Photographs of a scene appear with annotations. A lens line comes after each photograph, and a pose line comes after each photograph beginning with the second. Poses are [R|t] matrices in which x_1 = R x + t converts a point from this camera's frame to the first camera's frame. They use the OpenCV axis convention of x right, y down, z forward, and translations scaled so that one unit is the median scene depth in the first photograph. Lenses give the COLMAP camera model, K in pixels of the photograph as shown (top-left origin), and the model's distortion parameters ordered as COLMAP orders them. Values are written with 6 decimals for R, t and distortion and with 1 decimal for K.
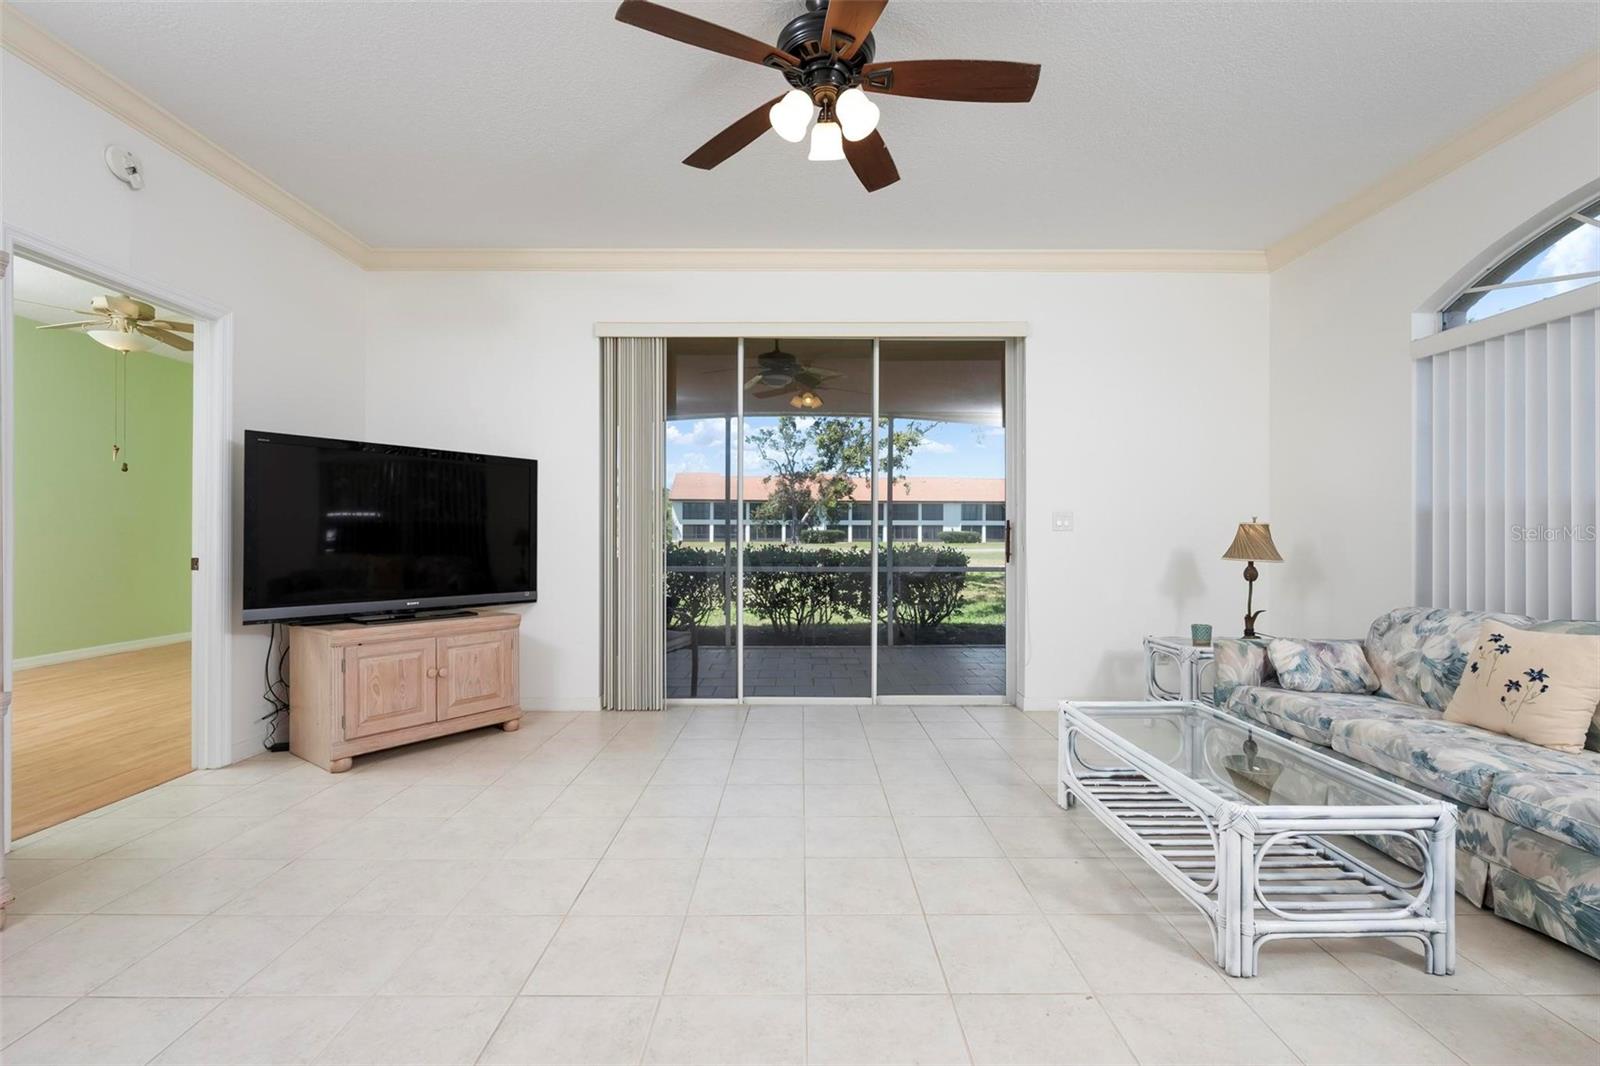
lens RADIAL K [[678.4, 0, 802.6], [0, 678.4, 536.0], [0, 0, 1]] dist [-0.001493, 0.000190]
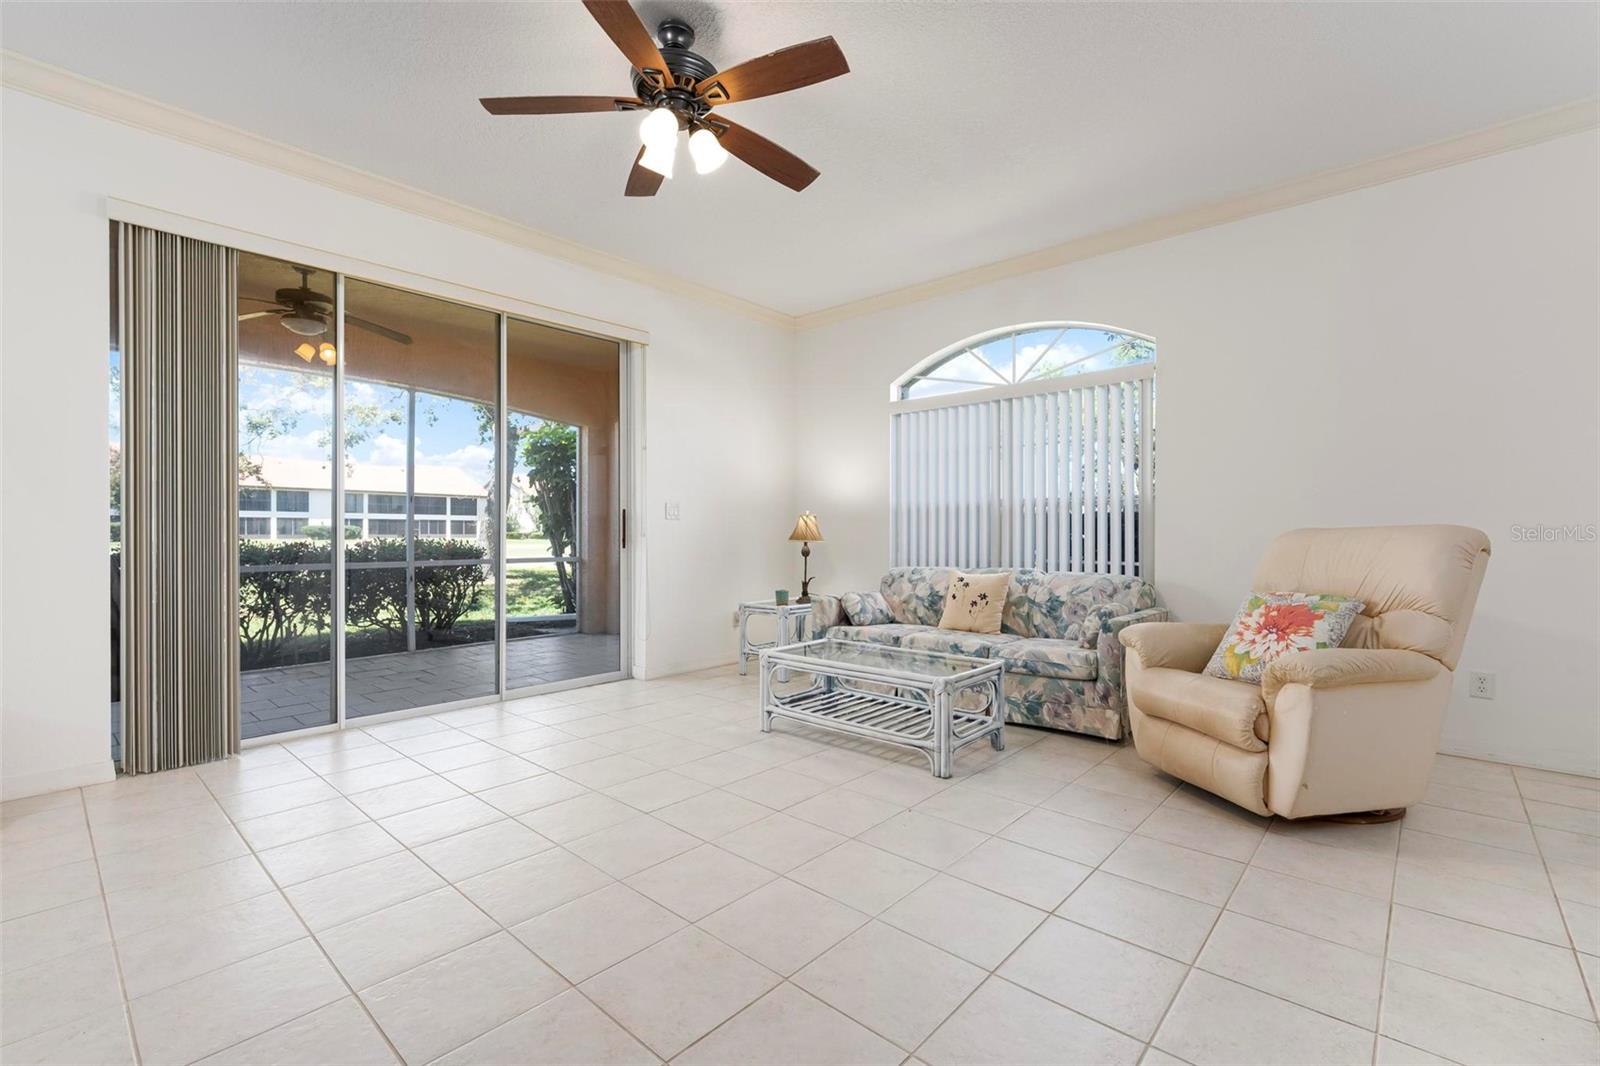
lens RADIAL K [[700.4, 0, 801.7], [0, 700.4, 531.6], [0, 0, 1]] dist [0.001799, 0.000150]
pose [[0.671899, 0.000462, 0.740642, -0.369816], [-0.000264, 1.000000, -0.000384, 0.014228], [-0.740642, 0.000062, 0.671900, 0.036899]]
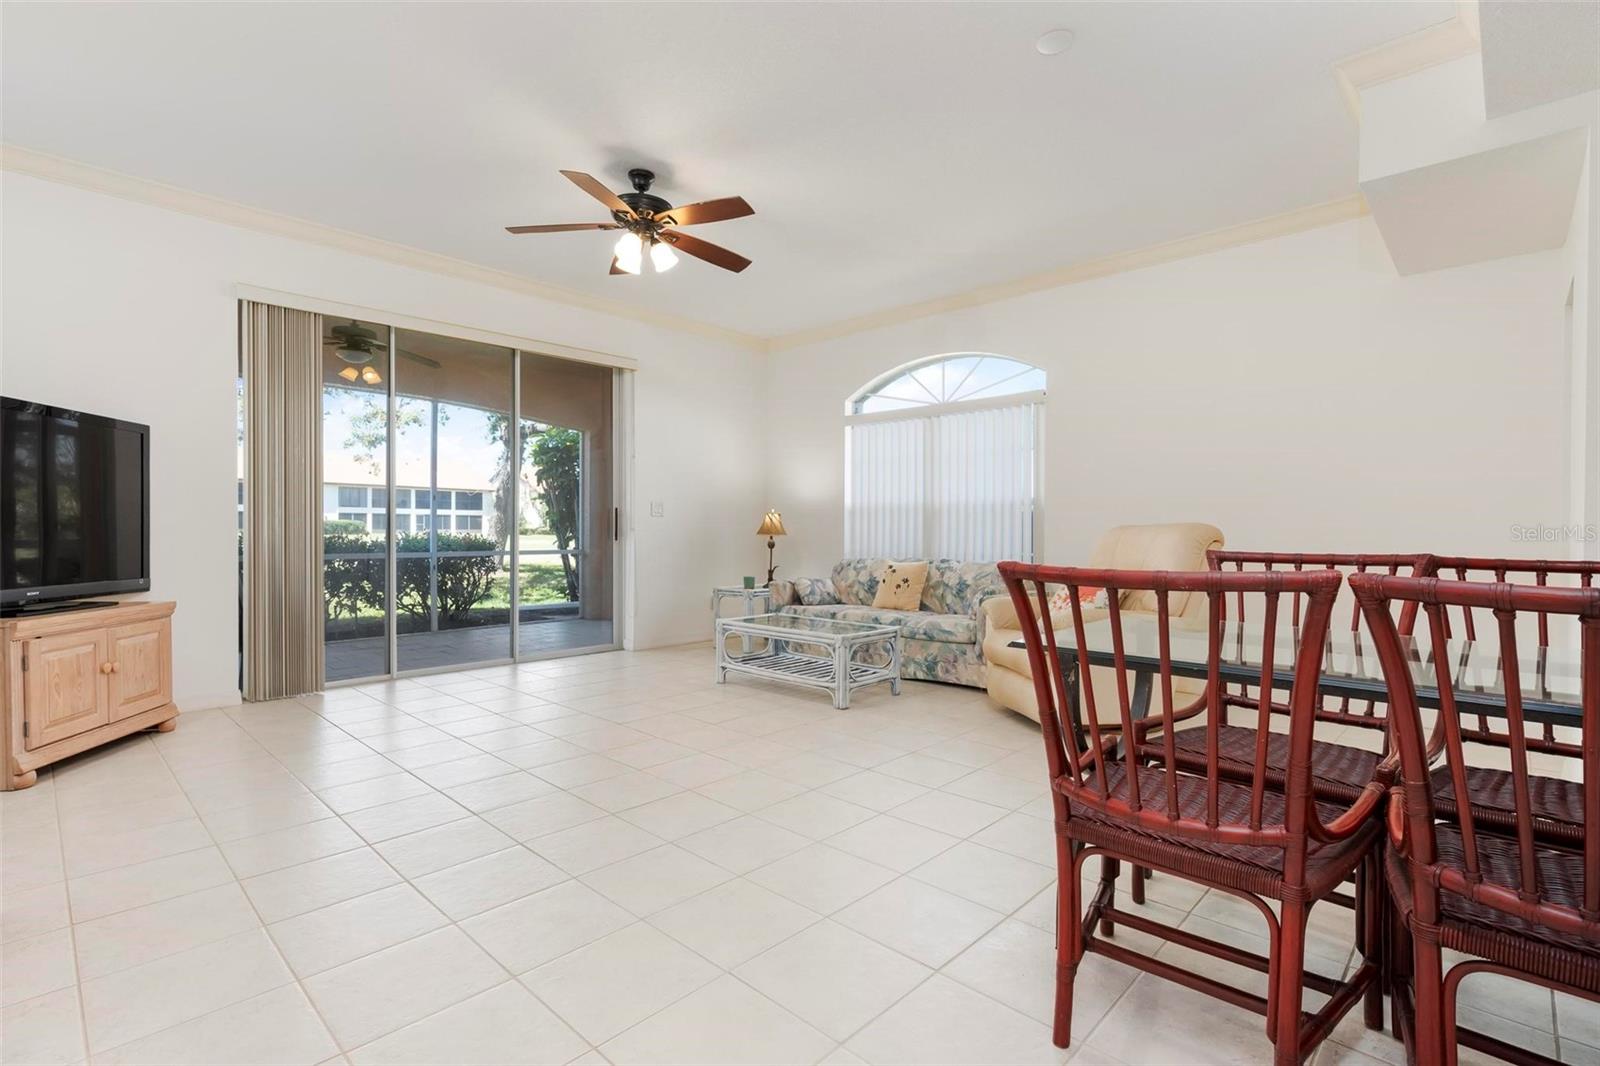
lens RADIAL K [[744.0, 0, 801.1], [0, 744.0, 531.8], [0, 0, 1]] dist [0.000733, 0.000297]
pose [[0.692474, -0.001352, 0.721441, -0.521861], [-0.003392, 0.999981, 0.005130, 0.015644], [-0.721435, -0.005999, 0.692456, -0.259852]]
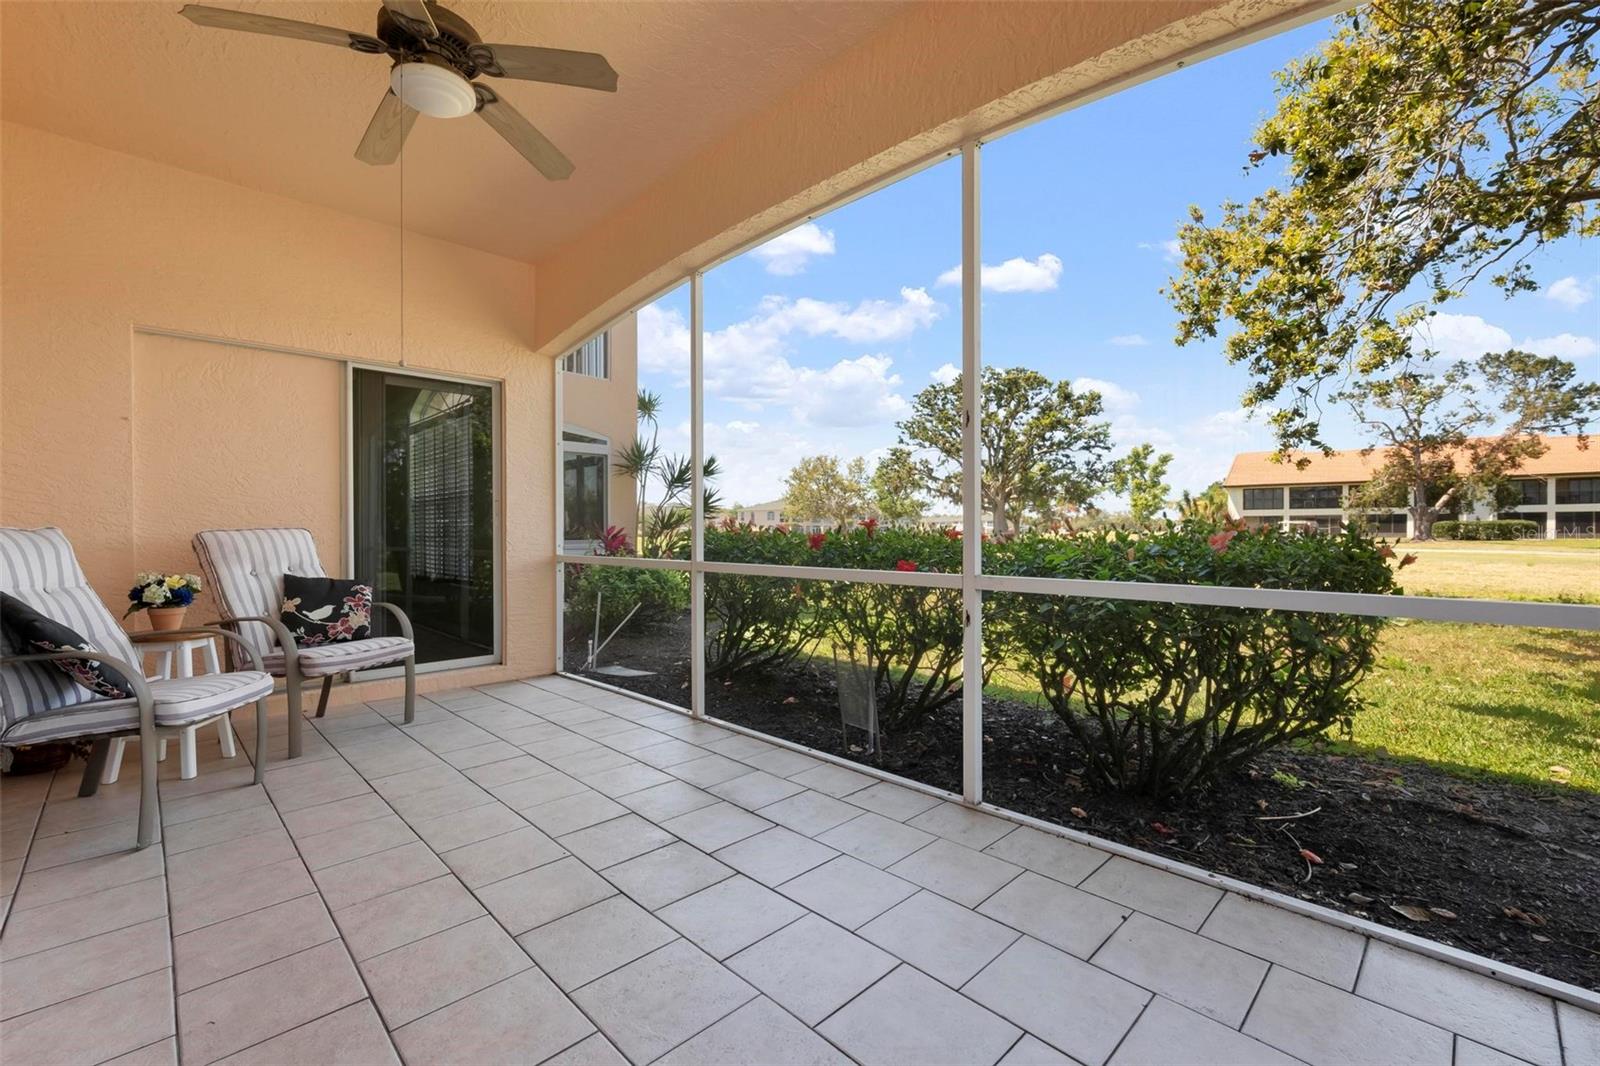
lens RADIAL K [[672.2, 0, 810.2], [0, 672.2, 531.8], [0, 0, 1]] dist [0.001812, 0.000258]
pose [[0.704660, -0.004507, -0.709531, 0.582076], [0.003082, 0.999990, -0.003291, 0.044363], [0.709538, 0.000132, 0.704667, 1.280765]]
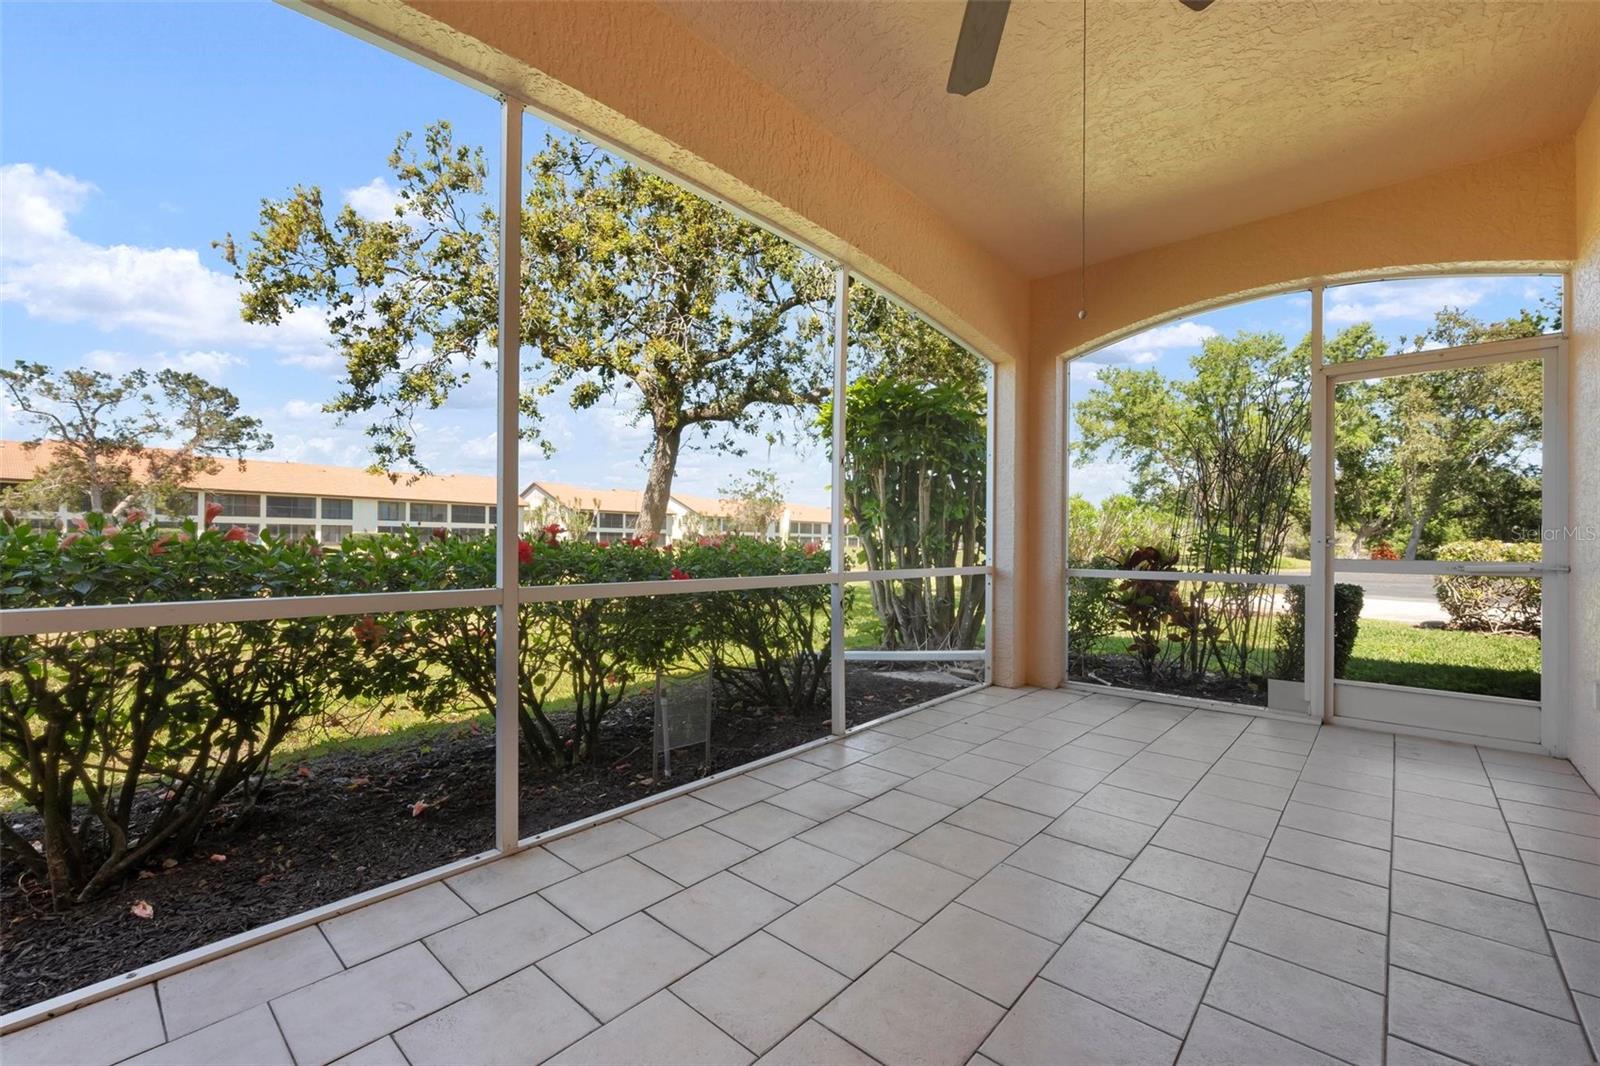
lens RADIAL K [[660.5, 0, 802.5], [0, 660.5, 535.5], [0, 0, 1]] dist [-0.000465, -0.000053]
pose [[0.669951, 0.011033, 0.742323, -0.440339], [-0.004414, 0.999931, -0.010878, 0.045555], [-0.742392, 0.004011, 0.669953, 1.289165]]
